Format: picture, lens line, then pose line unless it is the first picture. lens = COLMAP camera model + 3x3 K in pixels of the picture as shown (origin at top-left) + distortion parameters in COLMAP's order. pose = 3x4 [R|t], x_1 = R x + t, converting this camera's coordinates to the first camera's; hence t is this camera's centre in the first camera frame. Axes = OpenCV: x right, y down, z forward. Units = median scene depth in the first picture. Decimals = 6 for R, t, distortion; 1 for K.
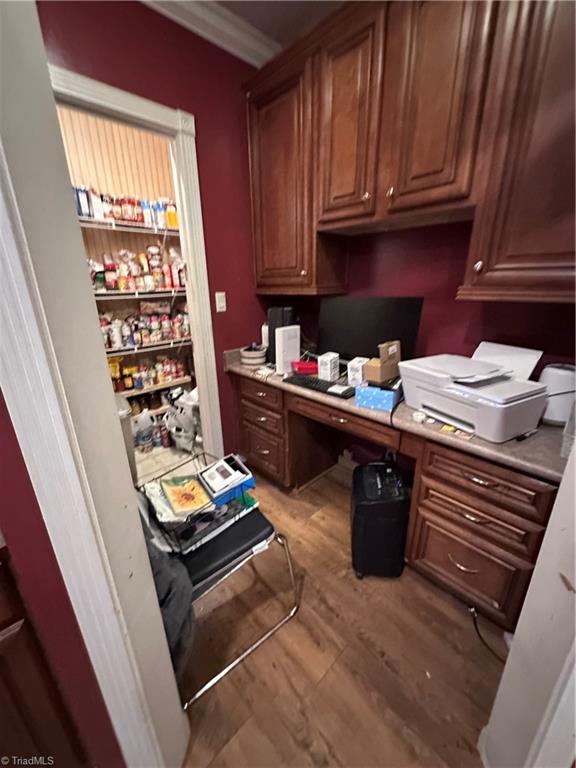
lens RADIAL K [[307.5, 0, 288.0], [0, 307.5, 384.0], [0, 0, 1]] dist [-0.002382, 0.000181]
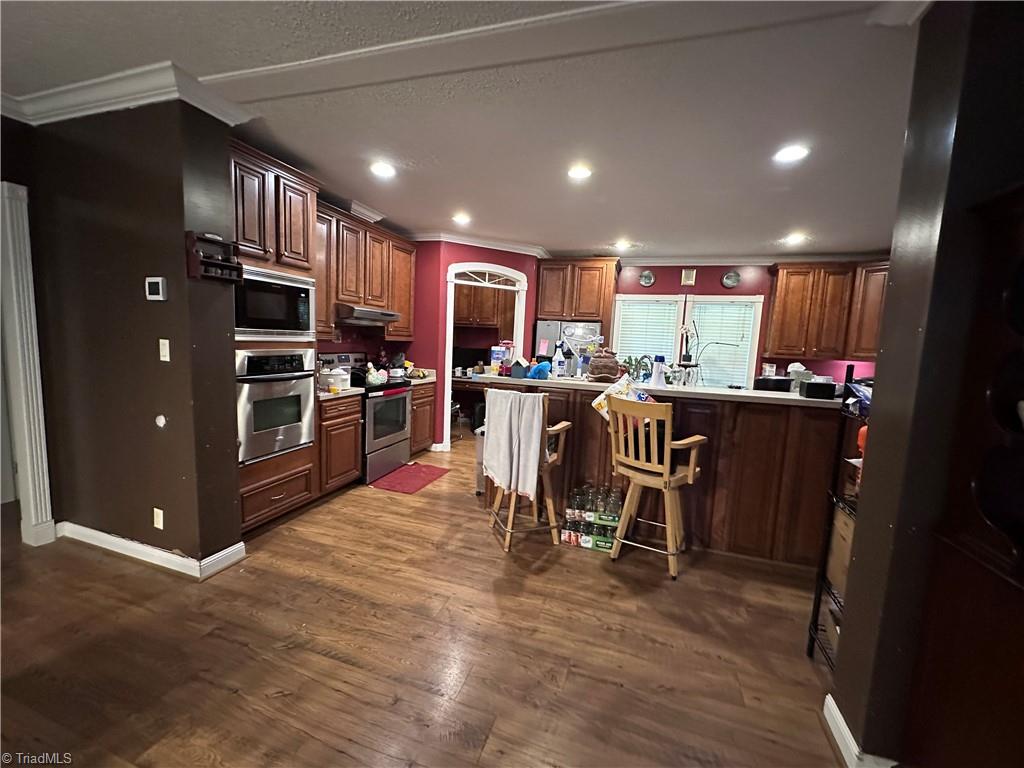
lens RADIAL K [[410.0, 0, 512.0], [0, 410.0, 384.0], [0, 0, 1]] dist [-0.002382, 0.000181]
pose [[0.880350, 0.000916, 0.474324, -1.579251], [0.093704, 0.979955, -0.175809, 0.983562], [-0.464977, 0.199219, 0.862617, -3.161449]]
